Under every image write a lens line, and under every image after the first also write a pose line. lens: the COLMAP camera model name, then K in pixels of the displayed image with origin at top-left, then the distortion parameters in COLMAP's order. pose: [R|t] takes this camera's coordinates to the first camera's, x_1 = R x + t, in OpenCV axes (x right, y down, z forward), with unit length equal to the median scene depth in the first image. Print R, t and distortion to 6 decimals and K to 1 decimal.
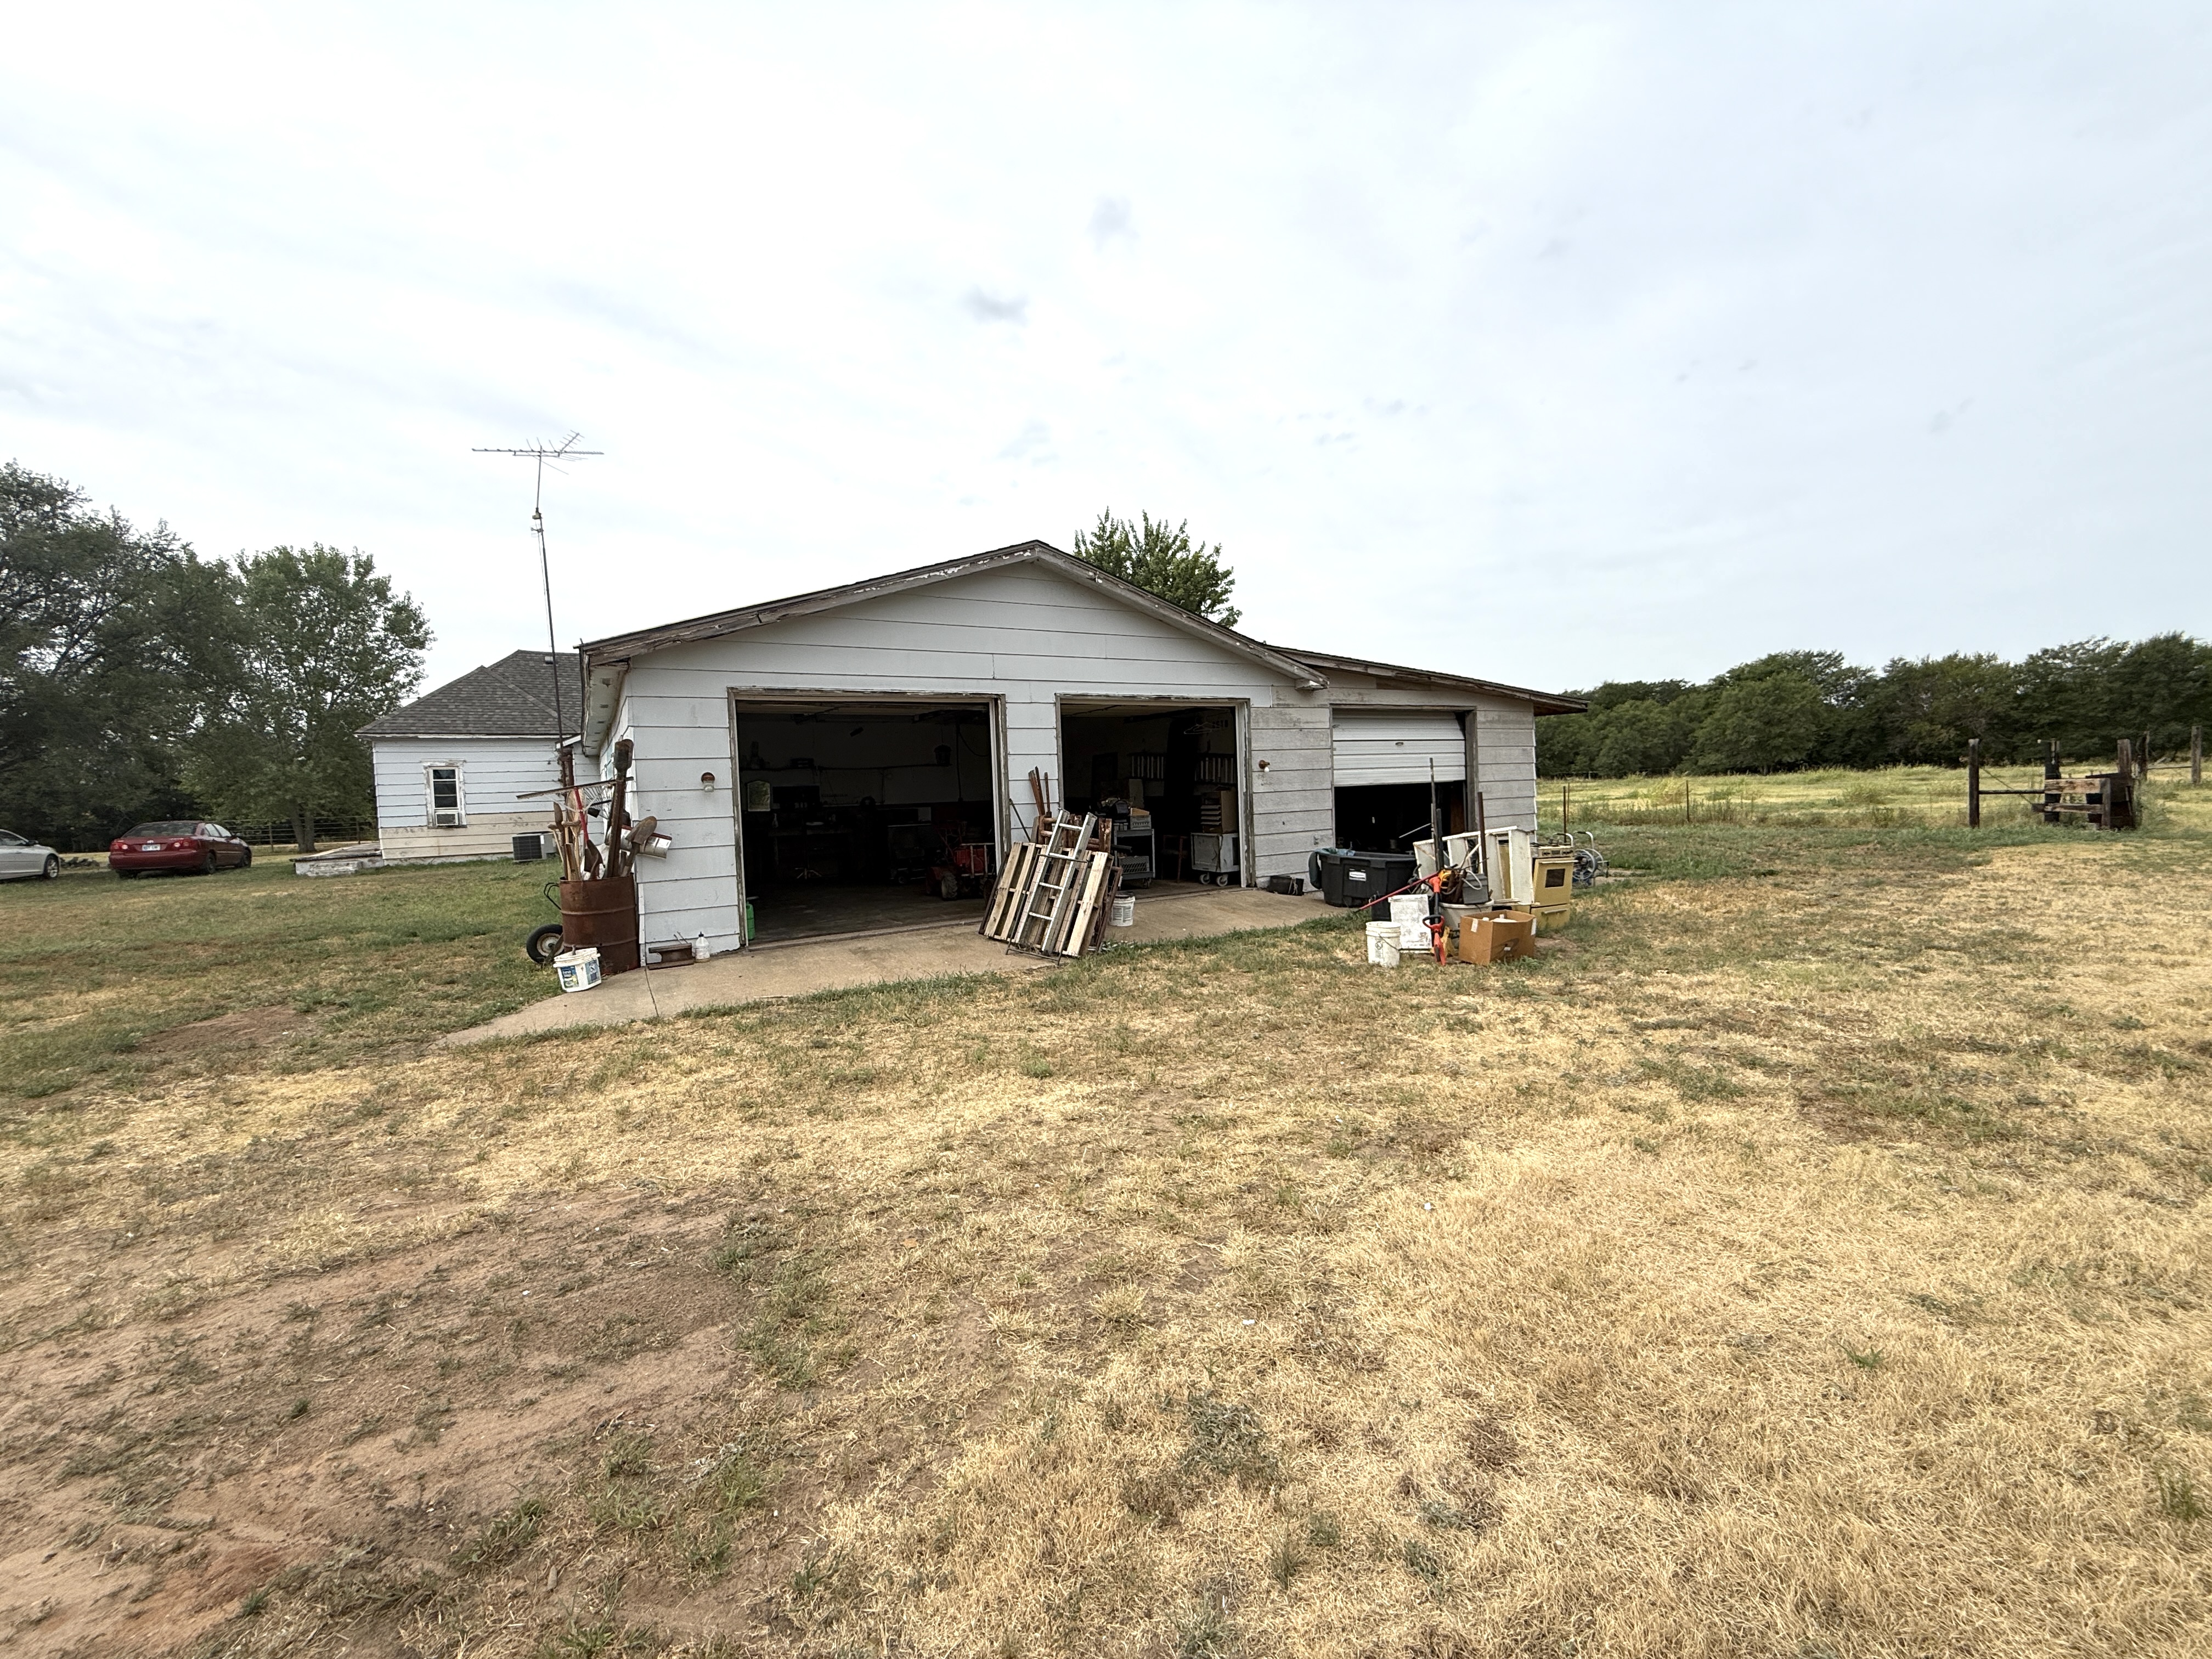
lens RADIAL K [[884.5, 0, 1110.4], [0, 884.5, 849.4], [0, 0, 1]] dist [-0.001589, -0.000057]
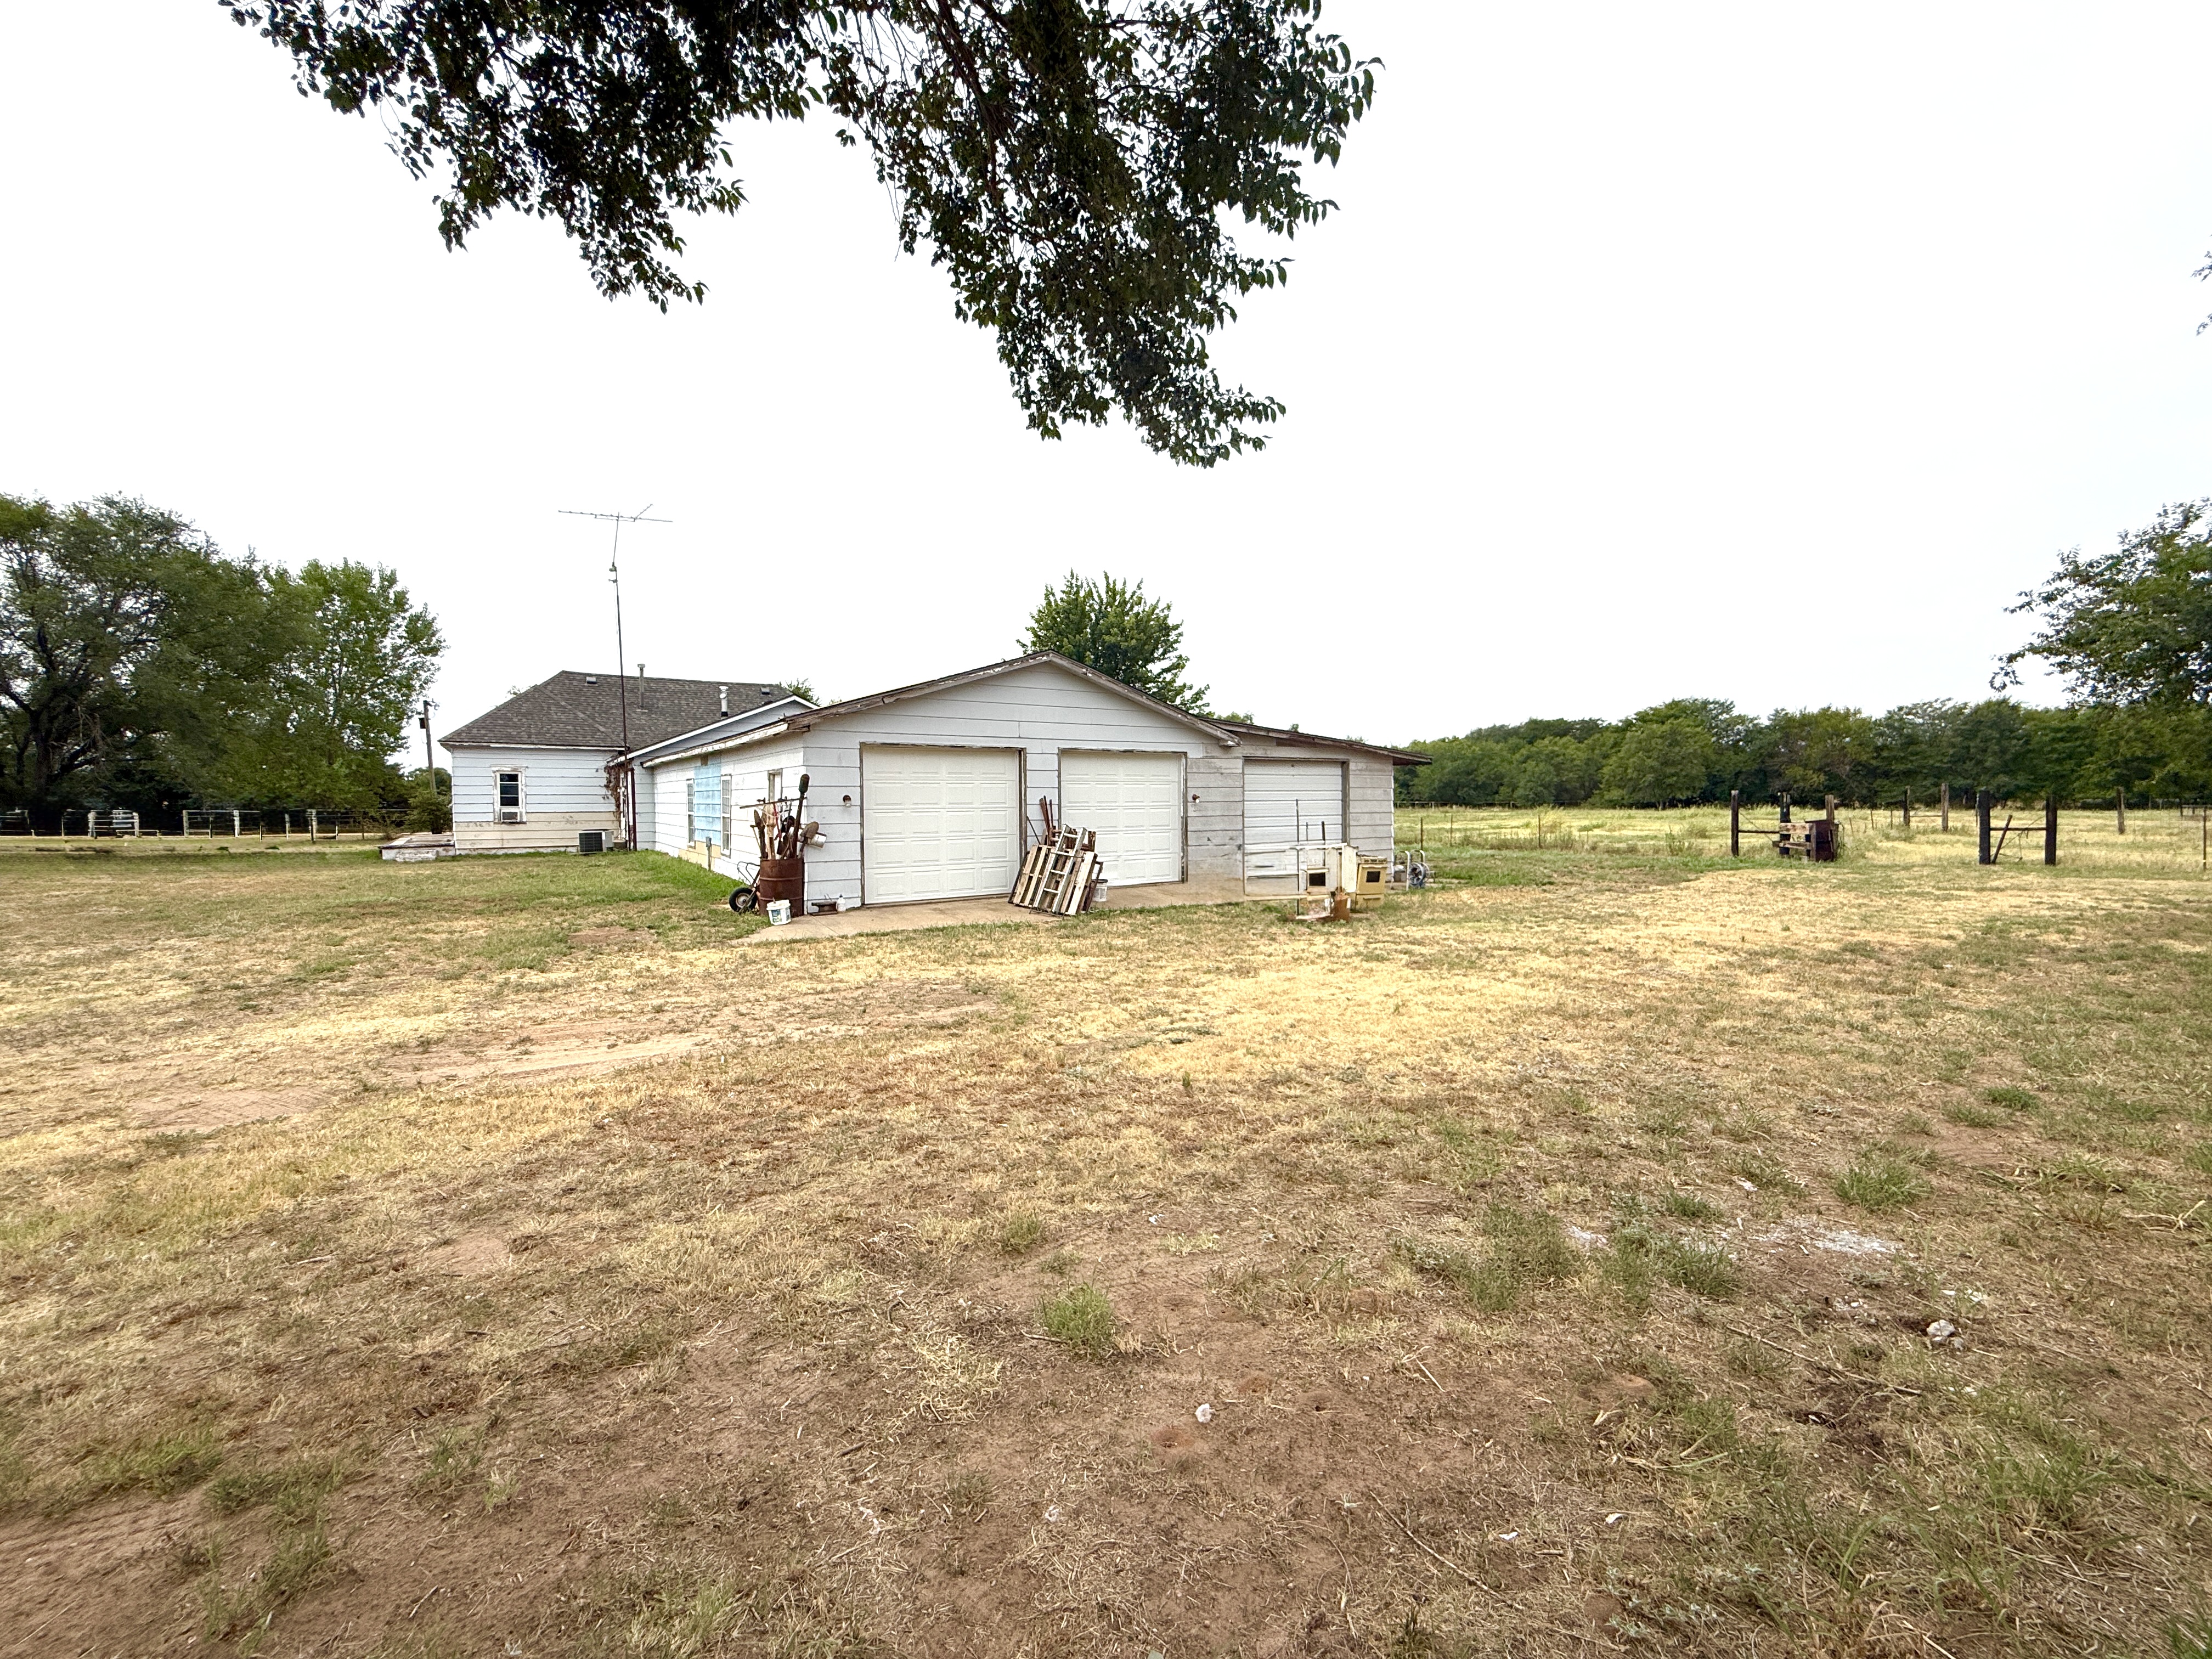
lens RADIAL K [[884.5, 0, 1109.3], [0, 884.5, 835.7], [0, 0, 1]] dist [-0.001589, -0.000057]
pose [[0.997852, 0.028769, 0.058855, -0.025252], [-0.026841, 0.999085, -0.033290, 0.009375], [-0.059758, 0.031639, 0.997711, -0.216867]]
